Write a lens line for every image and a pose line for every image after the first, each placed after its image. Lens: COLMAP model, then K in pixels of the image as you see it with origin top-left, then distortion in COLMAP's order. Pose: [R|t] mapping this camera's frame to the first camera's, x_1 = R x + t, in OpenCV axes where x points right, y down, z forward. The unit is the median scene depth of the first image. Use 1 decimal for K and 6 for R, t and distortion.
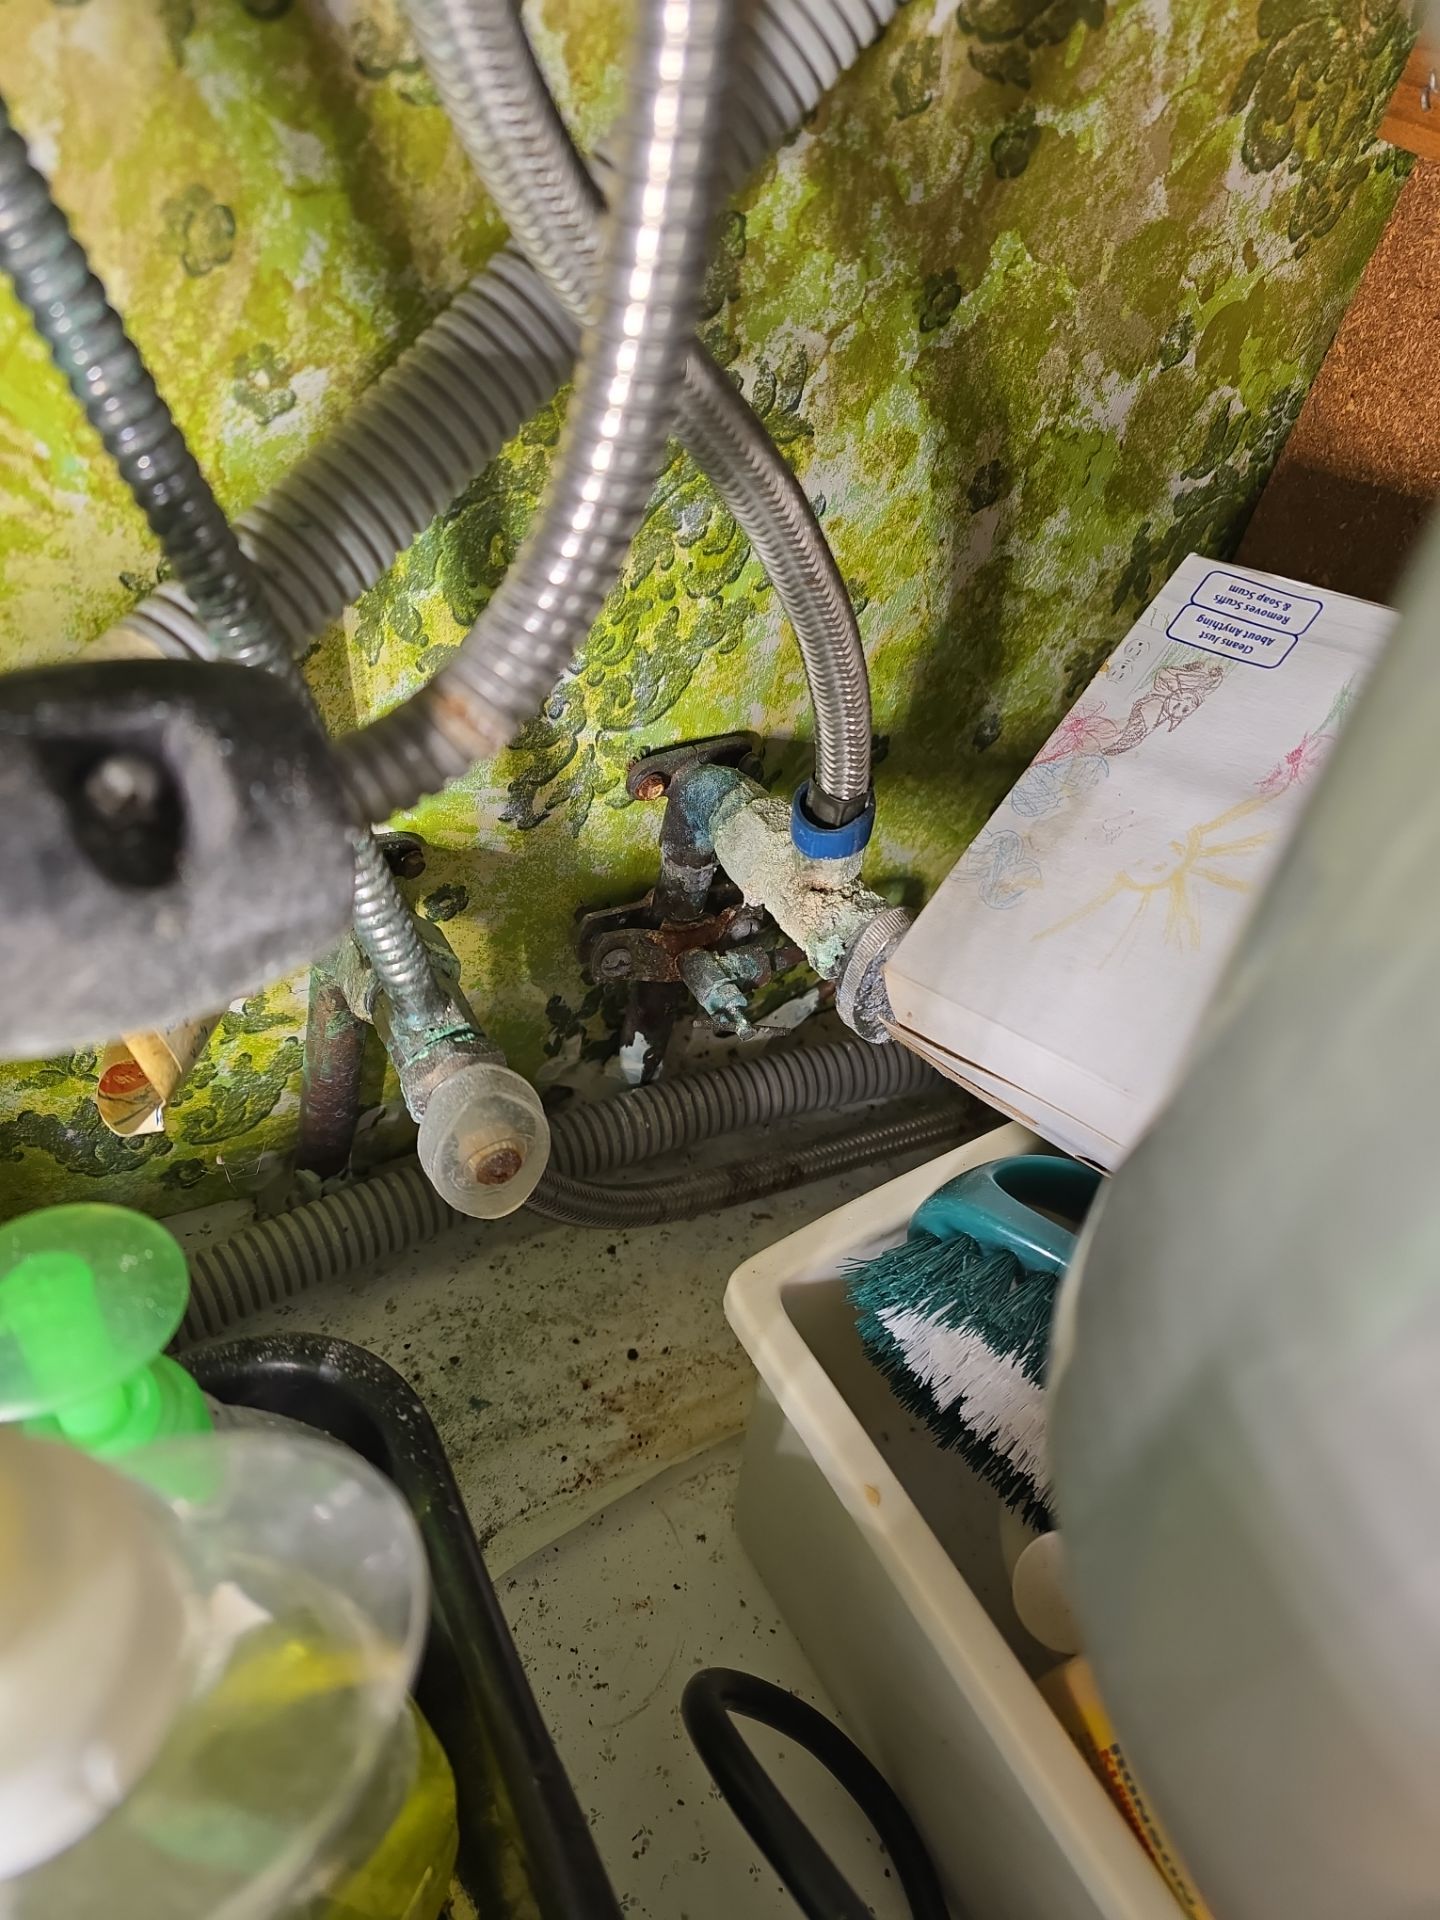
lens RADIAL K [[1479.3, 0, 729.1], [0, 1479.3, 997.1], [0, 0, 1]] dist [0.057311, -0.092830]
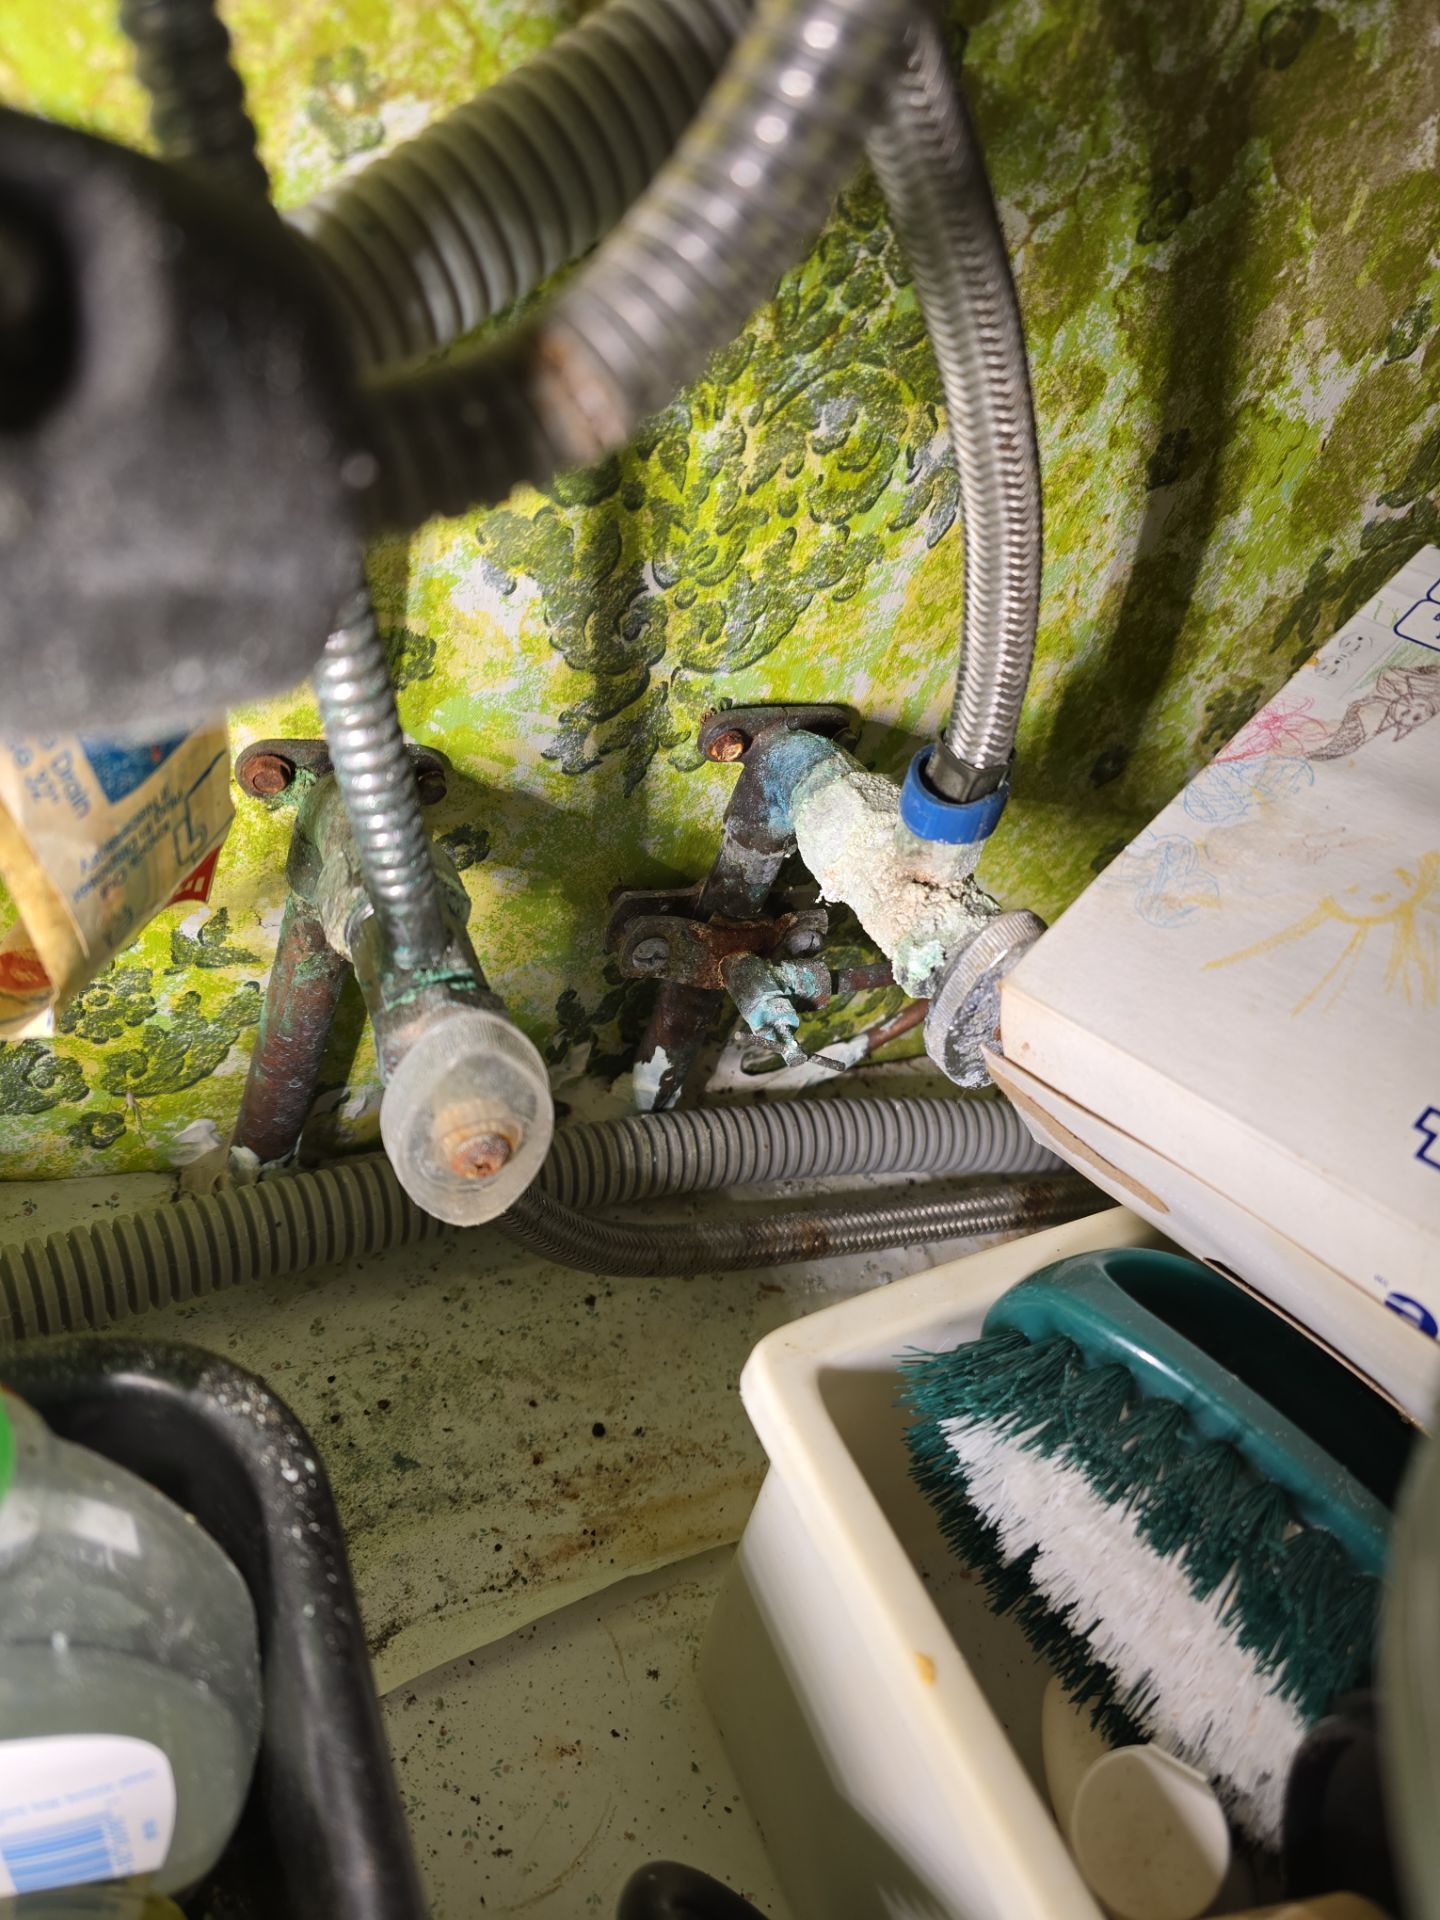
lens RADIAL K [[1459.5, 0, 715.1], [0, 1459.5, 983.4], [0, 0, 1]] dist [0.033512, -0.056536]
pose [[0.989338, 0.145515, -0.005996, -0.037792], [-0.145561, 0.986623, -0.073403, 0.055057], [-0.004765, 0.073493, 0.997284, 0.203898]]
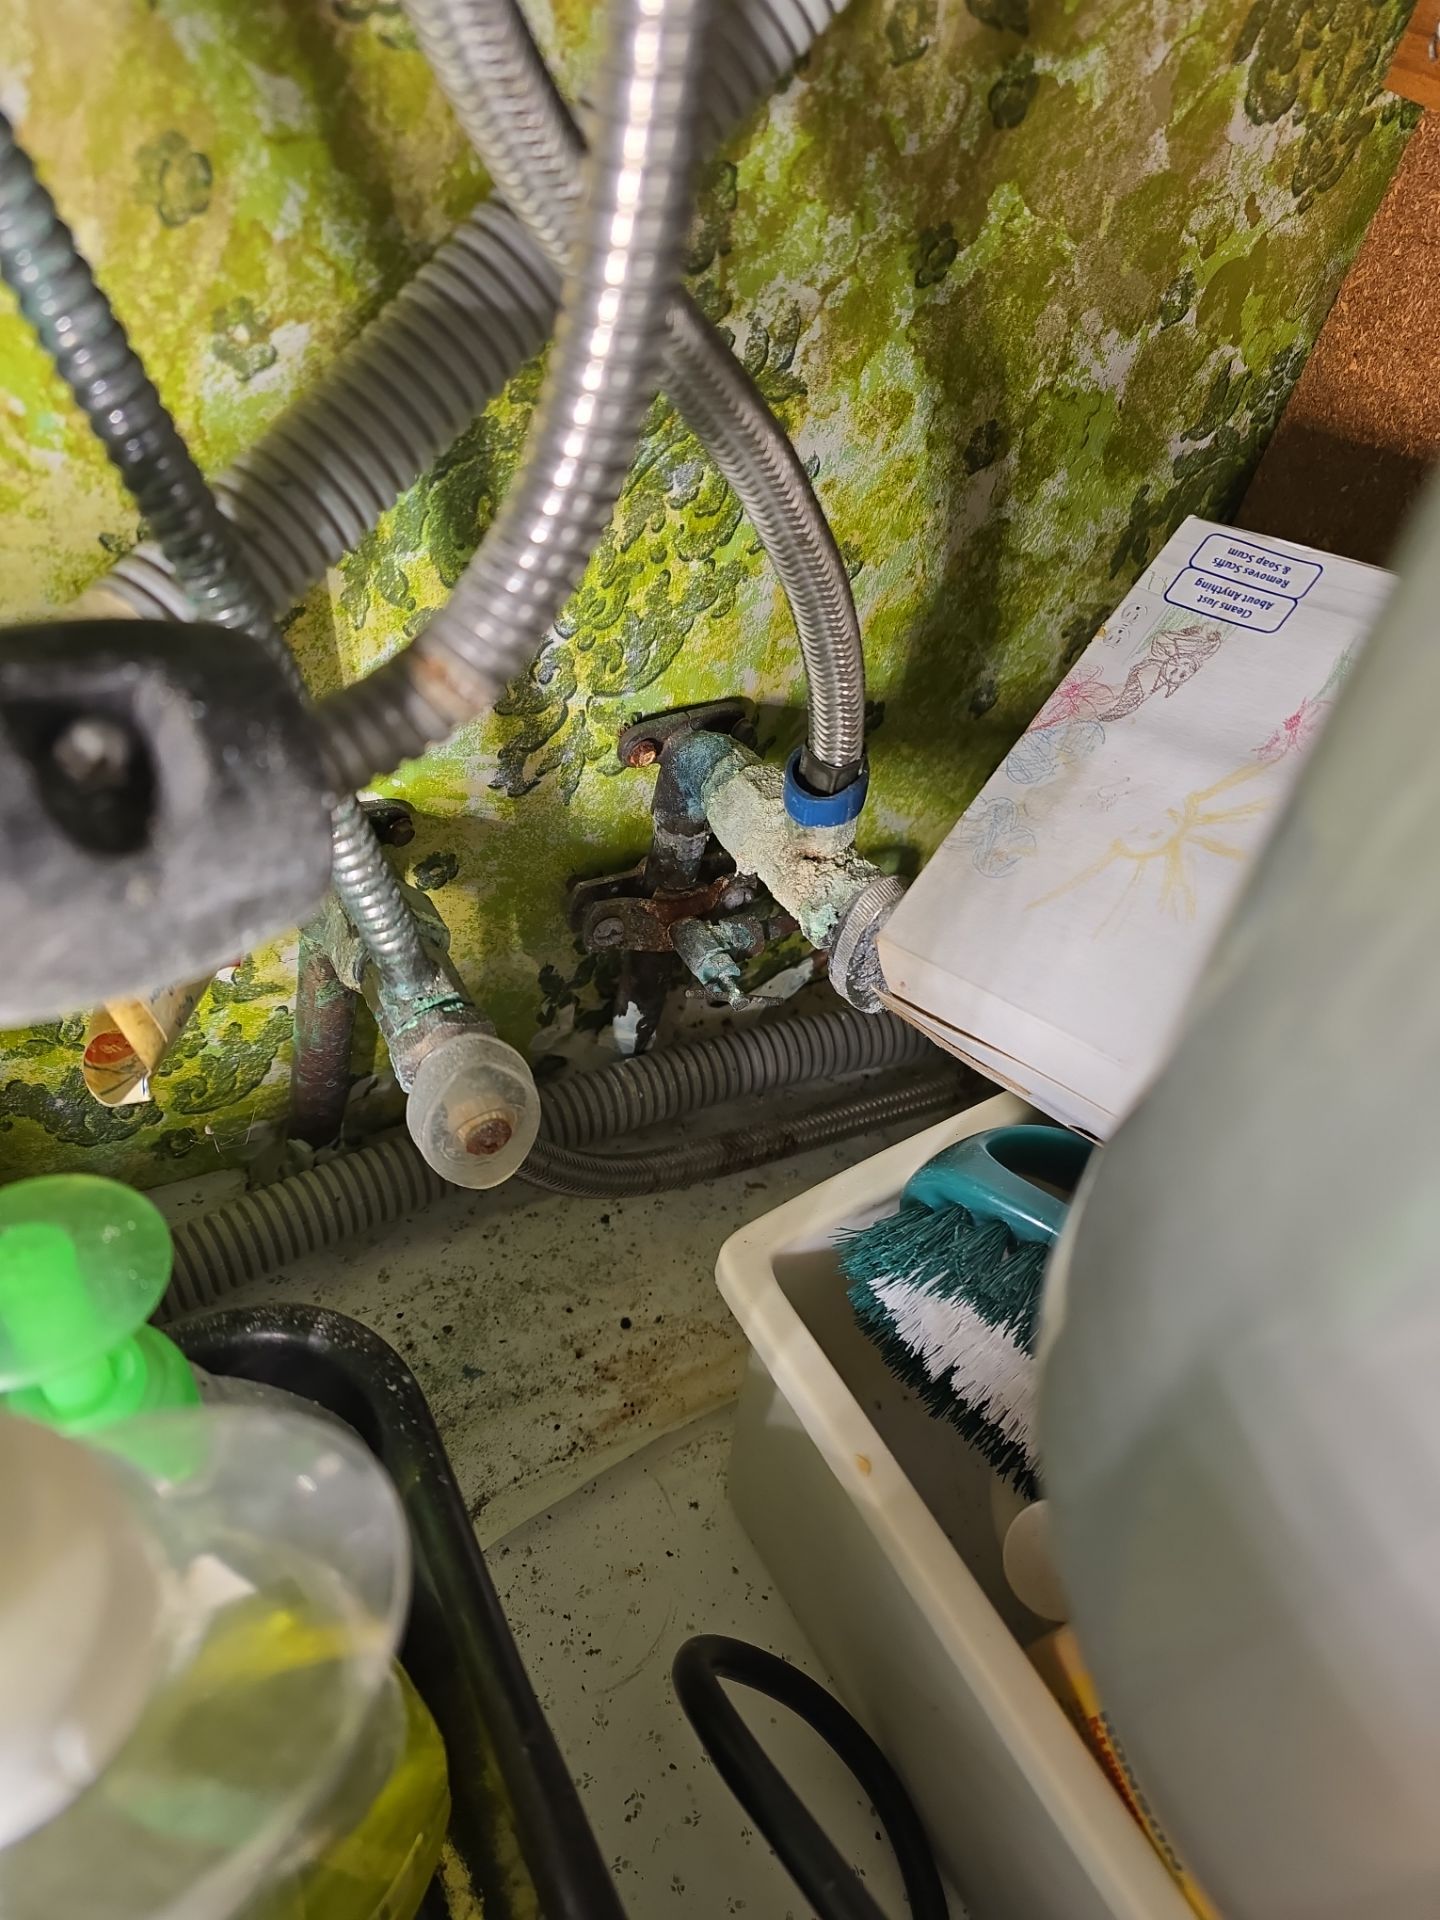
lens RADIAL K [[1475.8, 0, 730.9], [0, 1475.8, 1004.2], [0, 0, 1]] dist [0.053345, -0.079915]
pose [[0.999998, 0.000142, 0.002092, 0.004370], [-0.000195, 0.999678, 0.025381, 0.000237], [-0.002088, -0.025381, 0.999676, 0.009409]]
